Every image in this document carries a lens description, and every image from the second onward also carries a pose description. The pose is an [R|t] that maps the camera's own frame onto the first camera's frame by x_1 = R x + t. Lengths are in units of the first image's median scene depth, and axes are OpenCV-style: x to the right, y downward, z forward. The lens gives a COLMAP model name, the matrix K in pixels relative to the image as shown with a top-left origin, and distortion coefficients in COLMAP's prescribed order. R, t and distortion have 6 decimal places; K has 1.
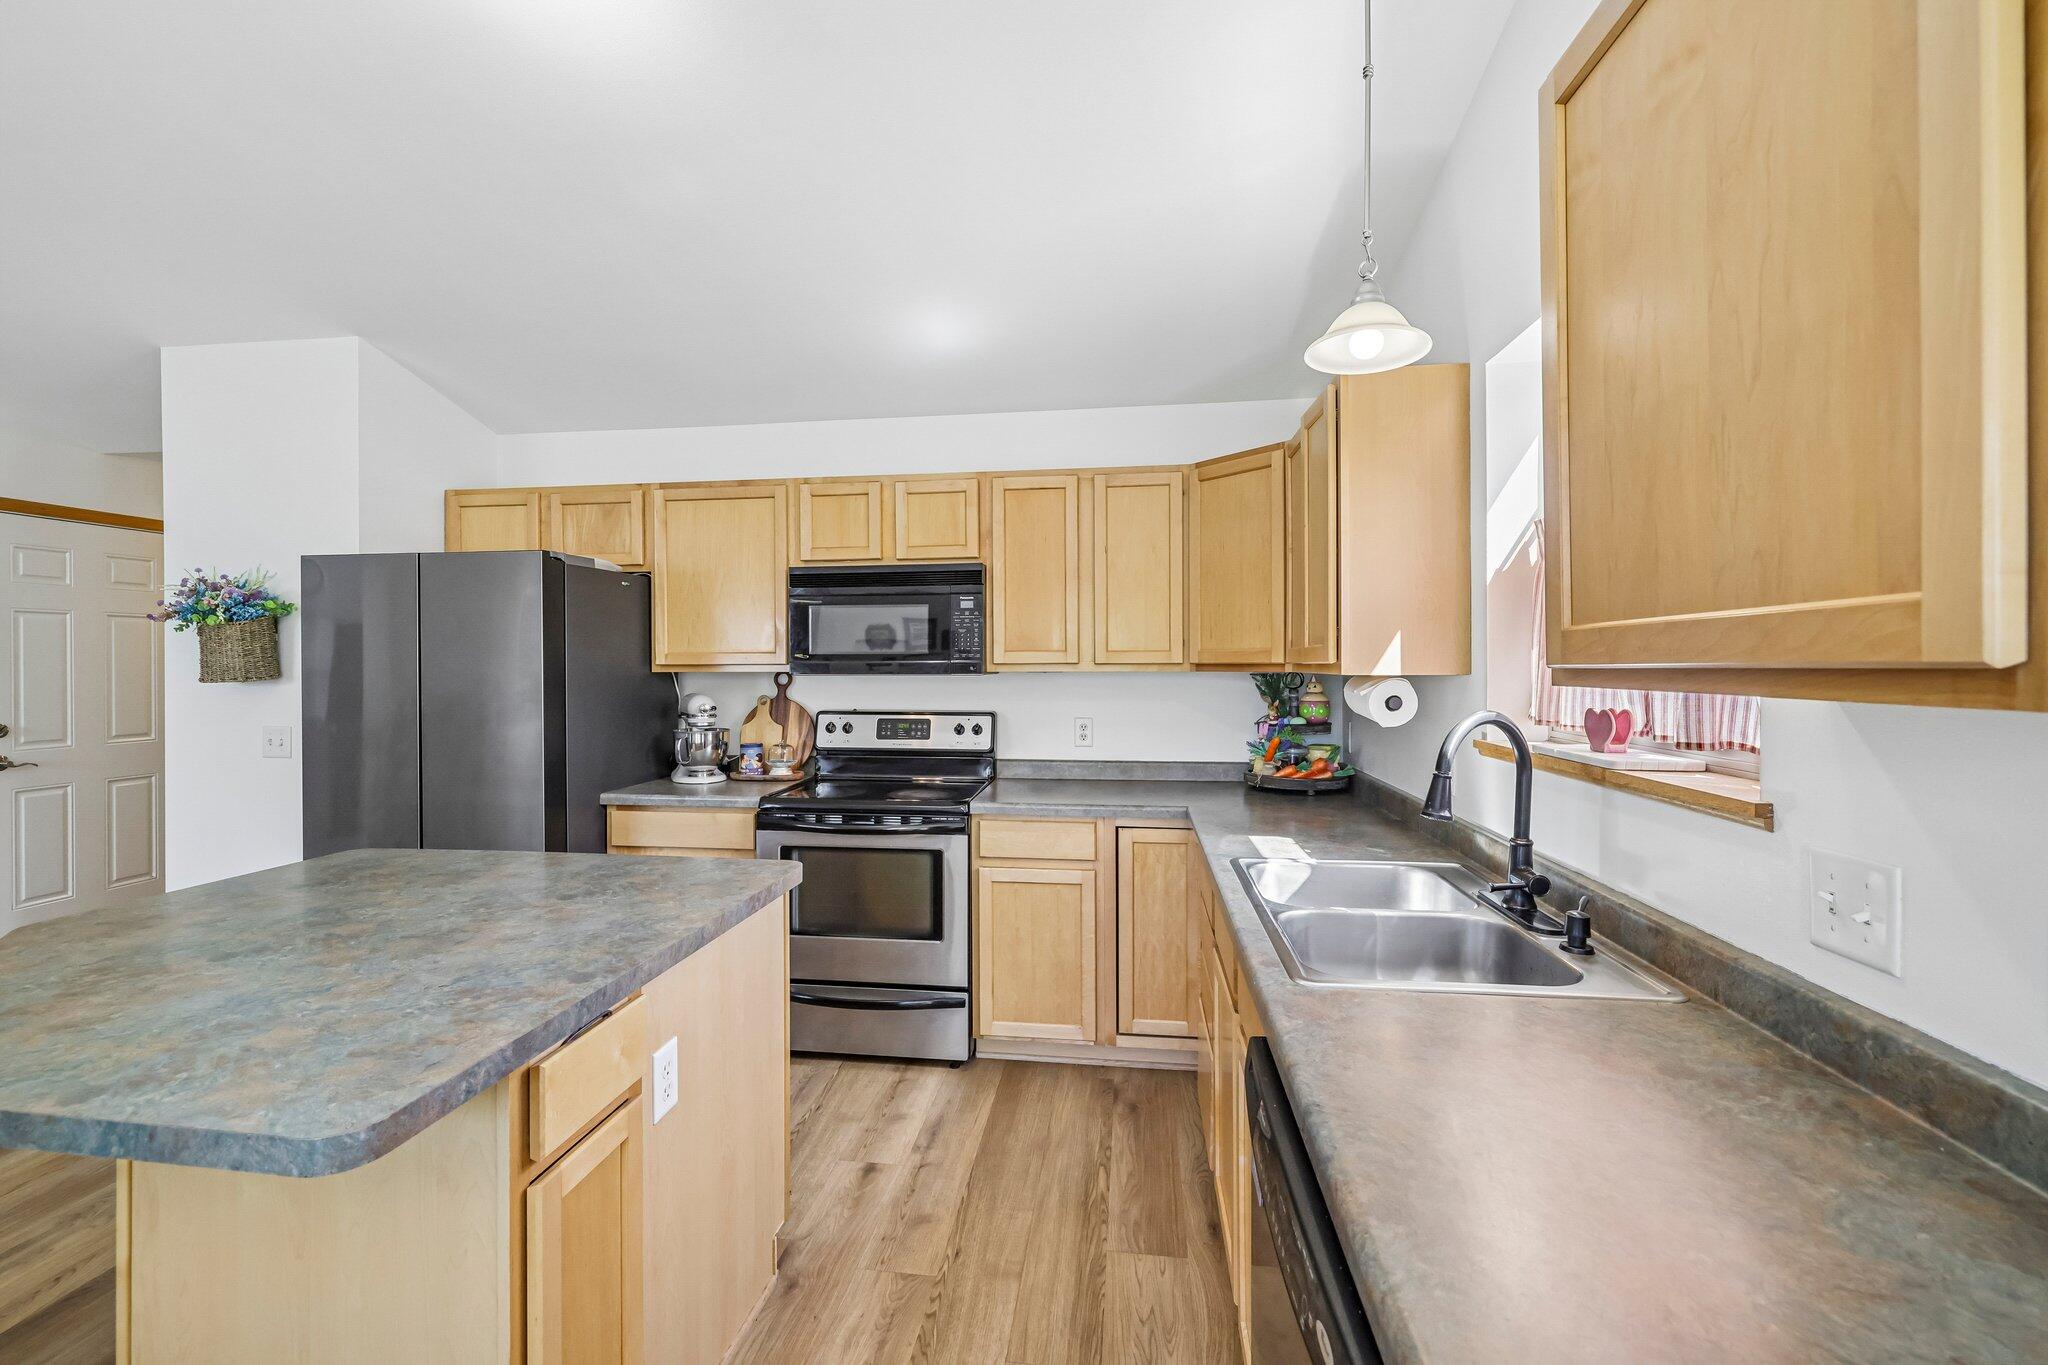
lens RADIAL K [[867.0, 0, 1008.6], [0, 867.0, 669.3], [0, 0, 1]] dist [0.003355, 0.001159]
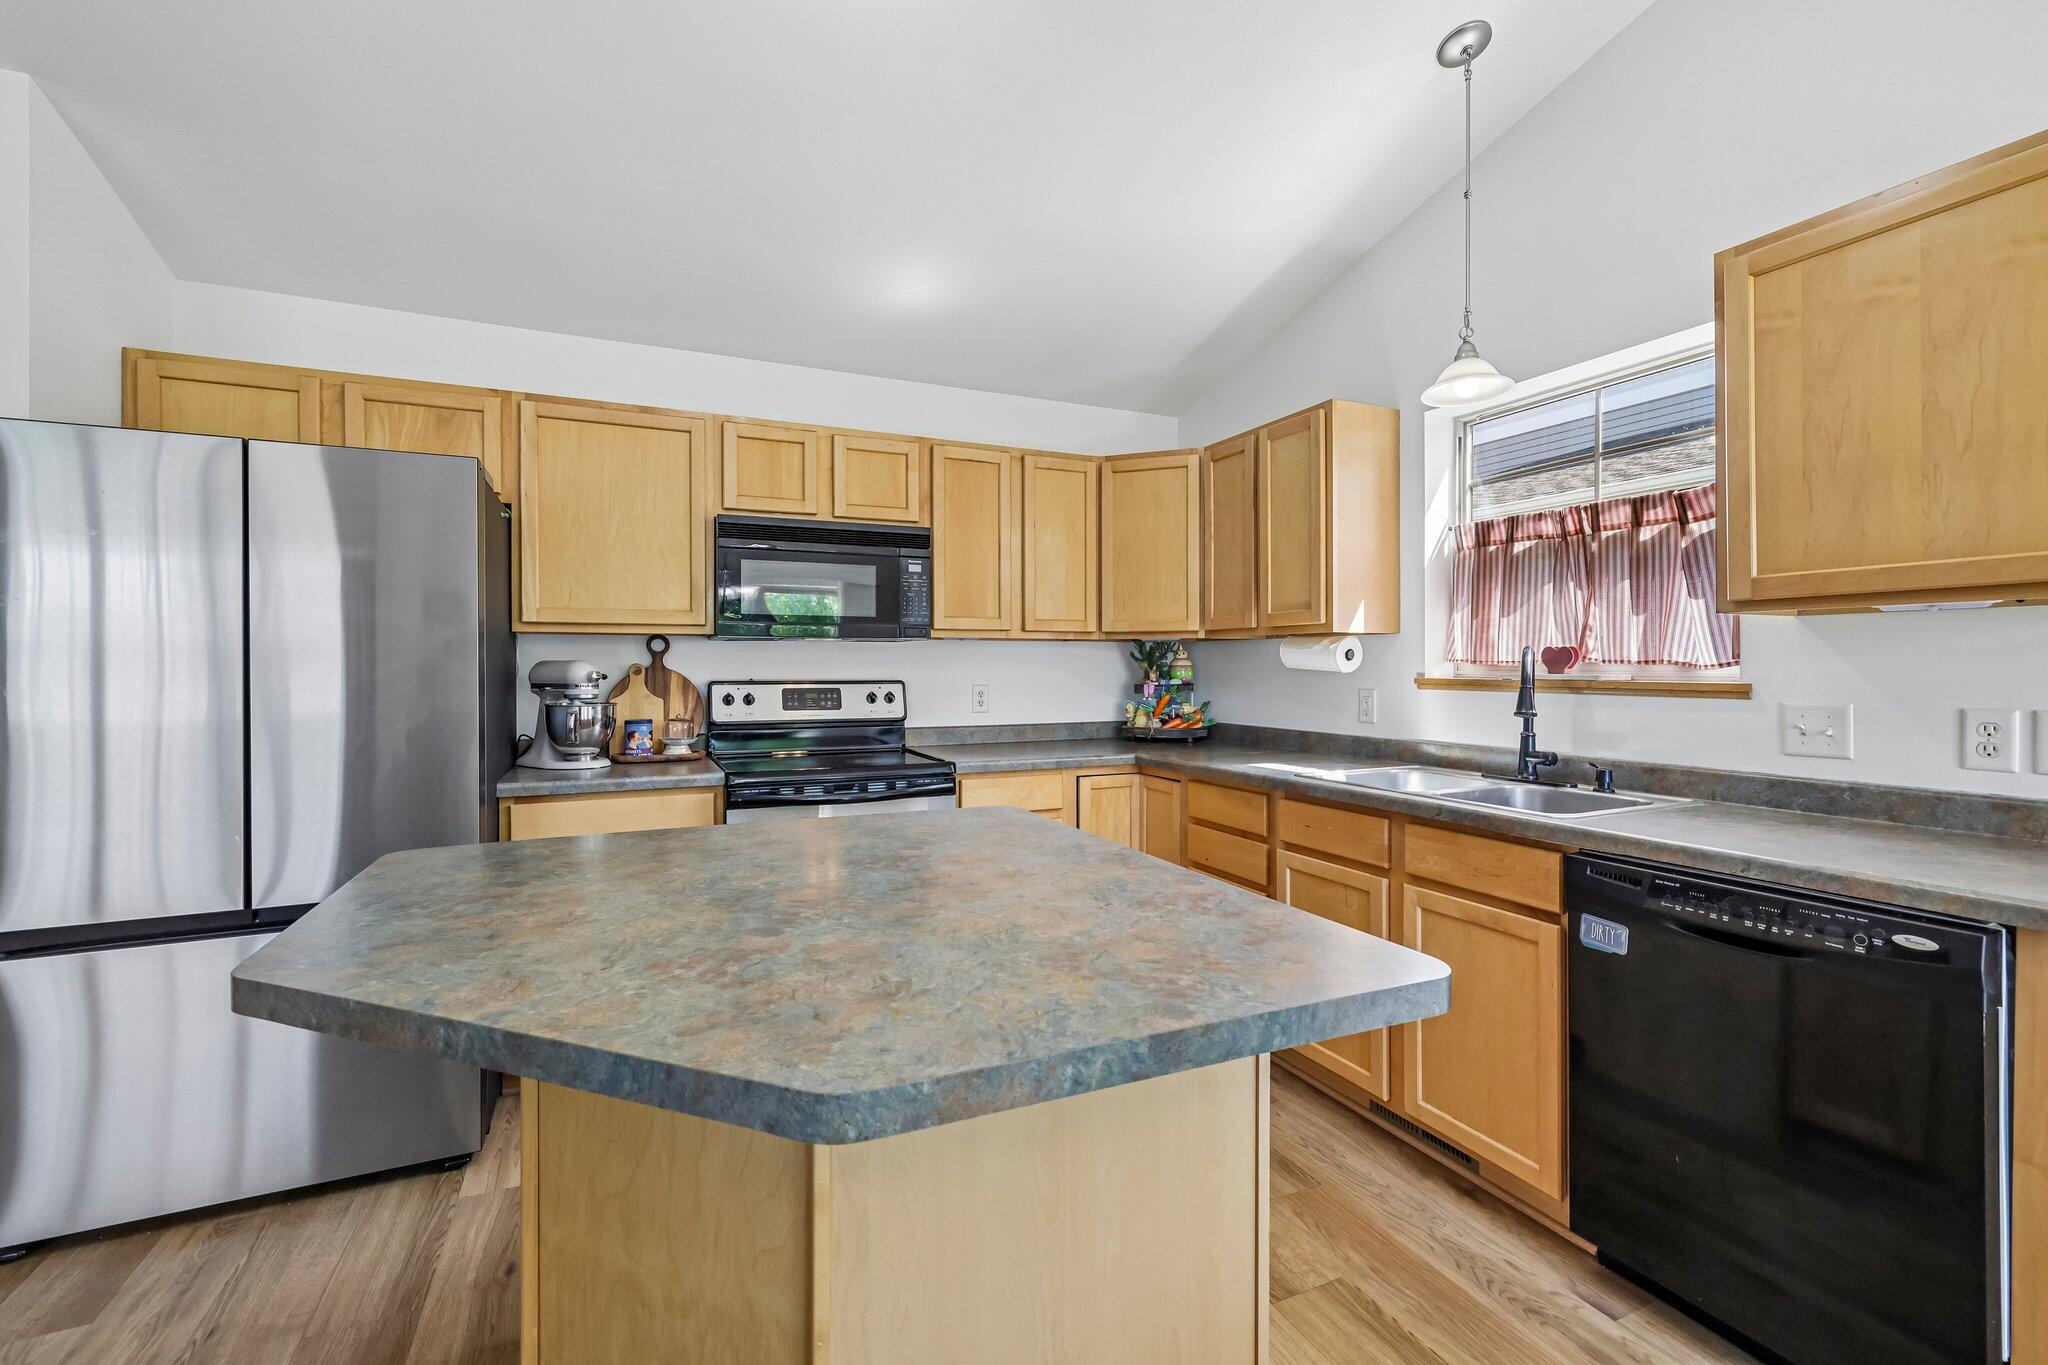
lens RADIAL K [[867.0, 0, 1007.7], [0, 867.0, 668.0], [0, 0, 1]] dist [0.003355, 0.001159]
pose [[0.845148, 0.000497, 0.534532, -0.489868], [0.001985, 0.999990, -0.004069, 0.043592], [-0.534529, 0.004500, 0.845138, 0.103018]]
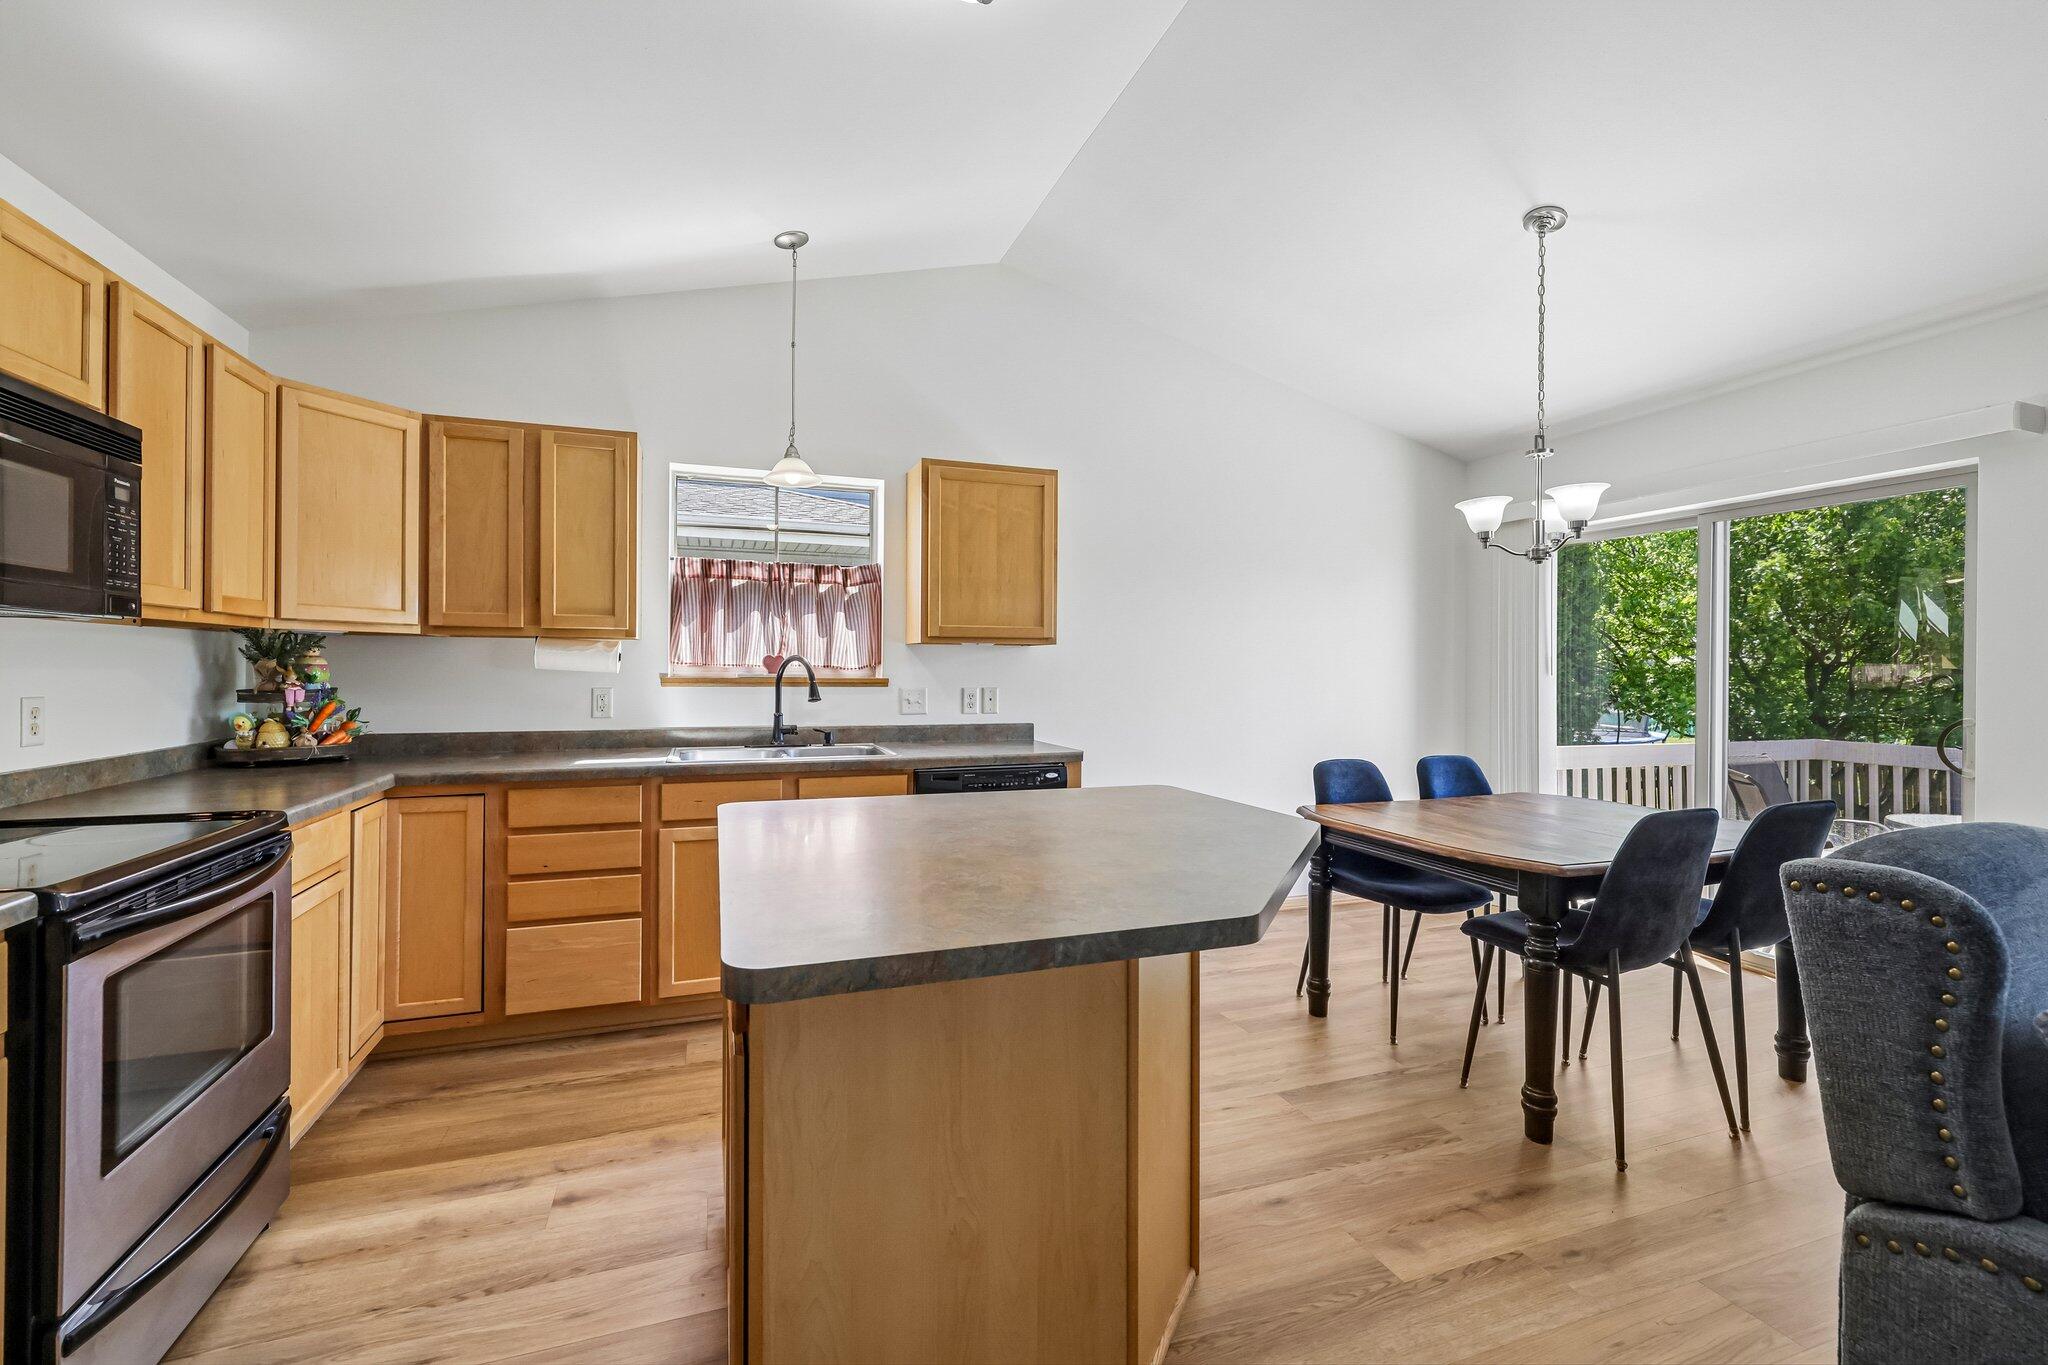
lens RADIAL K [[867.0, 0, 1019.8], [0, 867.0, 668.3], [0, 0, 1]] dist [0.003355, 0.001159]
pose [[-0.467630, 0.000755, 0.883924, -0.831022], [0.000510, 1.000000, -0.000584, 0.040484], [-0.883924, 0.000177, -0.467631, 0.744691]]
